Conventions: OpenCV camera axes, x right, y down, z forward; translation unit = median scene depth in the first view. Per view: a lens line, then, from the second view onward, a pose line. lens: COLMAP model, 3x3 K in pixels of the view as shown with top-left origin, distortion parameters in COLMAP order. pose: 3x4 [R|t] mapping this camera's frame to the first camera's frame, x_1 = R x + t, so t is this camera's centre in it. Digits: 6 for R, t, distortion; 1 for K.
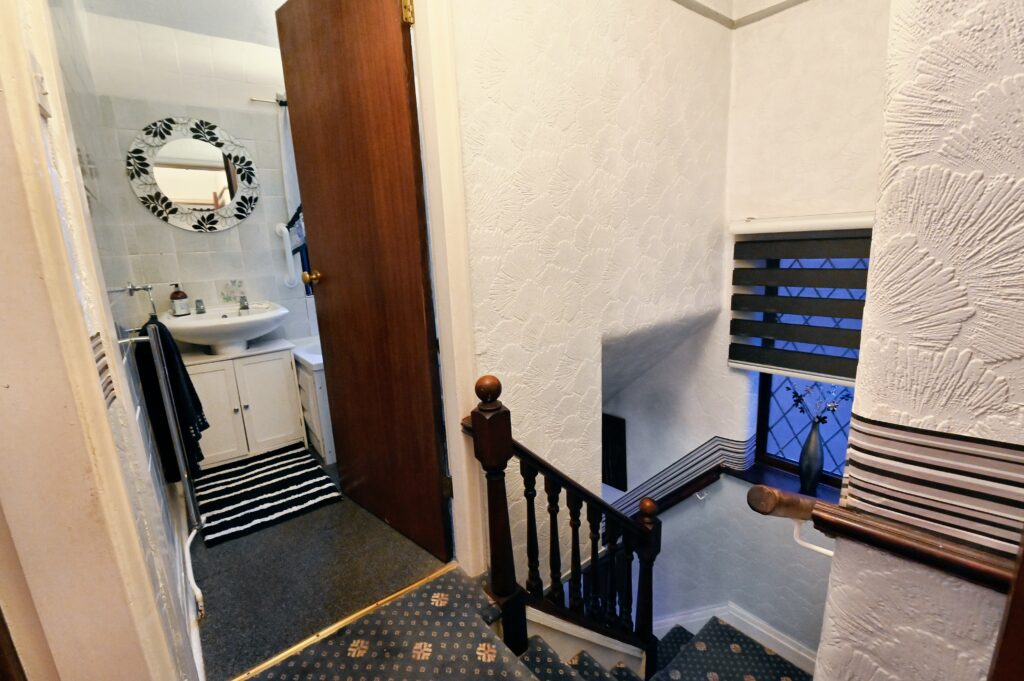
lens RADIAL K [[450.5, 0, 512.7], [0, 450.5, 341.3], [0, 0, 1]] dist [0.001627, -0.000430]
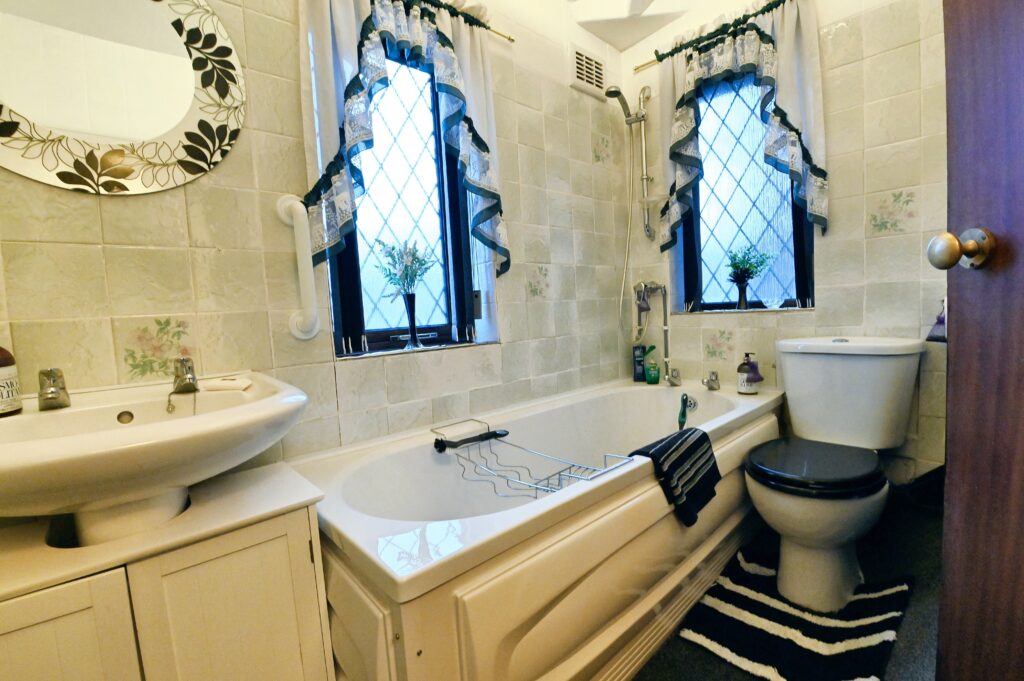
lens RADIAL K [[450.5, 0, 509.9], [0, 450.5, 344.5], [0, 0, 1]] dist [0.001627, -0.000430]
pose [[0.996626, 0.004434, 0.081961, -0.348461], [0.005560, 0.992599, -0.121308, -0.063982], [-0.081892, 0.121354, 0.989225, 0.587654]]
